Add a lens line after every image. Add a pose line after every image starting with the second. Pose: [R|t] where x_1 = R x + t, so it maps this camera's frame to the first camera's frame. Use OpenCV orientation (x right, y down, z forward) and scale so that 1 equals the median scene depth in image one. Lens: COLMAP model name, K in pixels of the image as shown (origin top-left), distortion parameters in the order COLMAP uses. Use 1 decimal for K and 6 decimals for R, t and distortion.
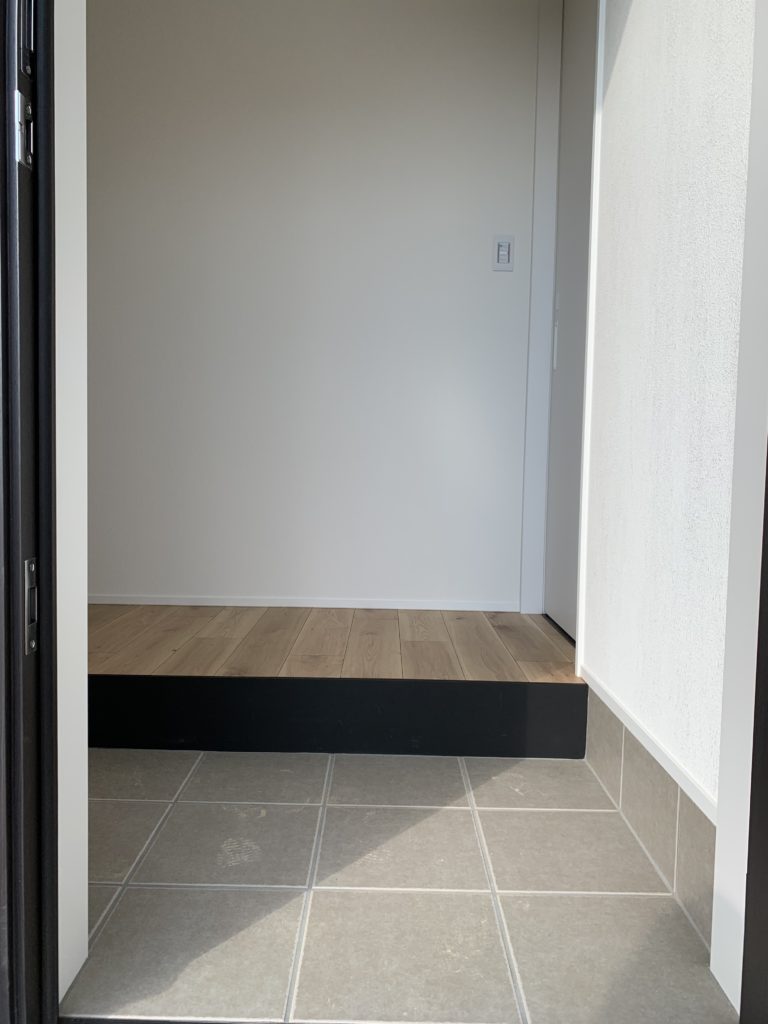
lens RADIAL K [[775.1, 0, 378.3], [0, 775.1, 511.8], [0, 0, 1]] dist [0.035489, -0.039897]
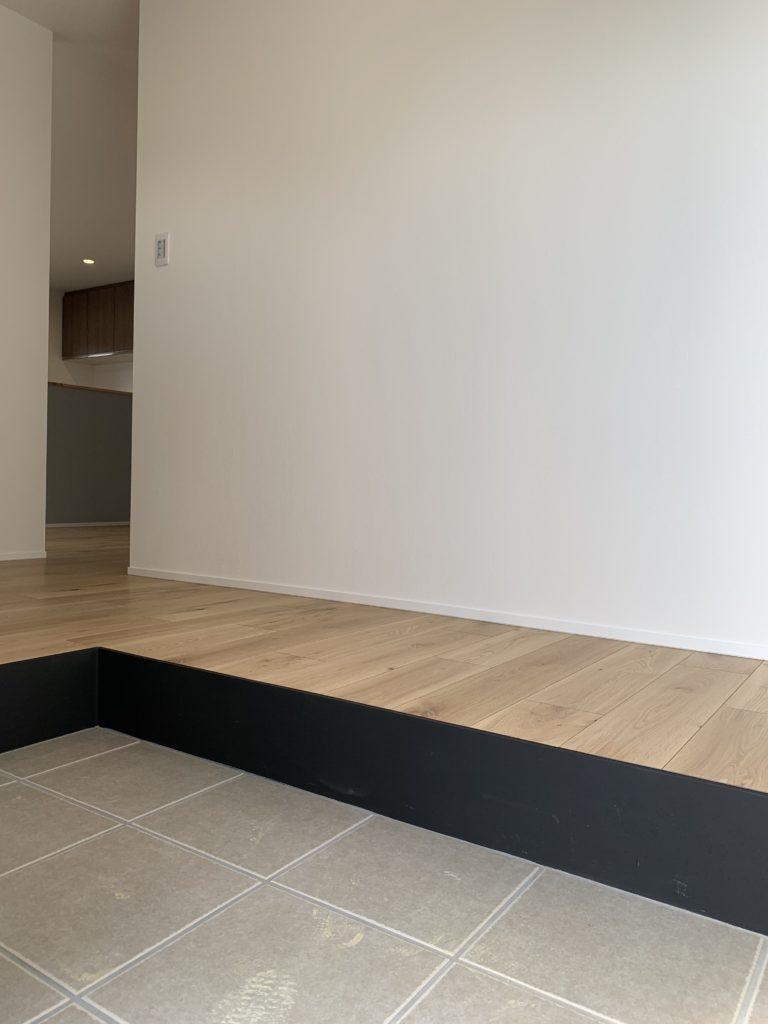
lens RADIAL K [[775.1, 0, 391.6], [0, 775.1, 511.1], [0, 0, 1]] dist [0.035489, -0.039897]
pose [[0.838532, 0.023499, -0.544346, 0.190219], [-0.046390, 0.998521, -0.028355, 0.052520], [0.542875, 0.049029, 0.838381, 0.425331]]
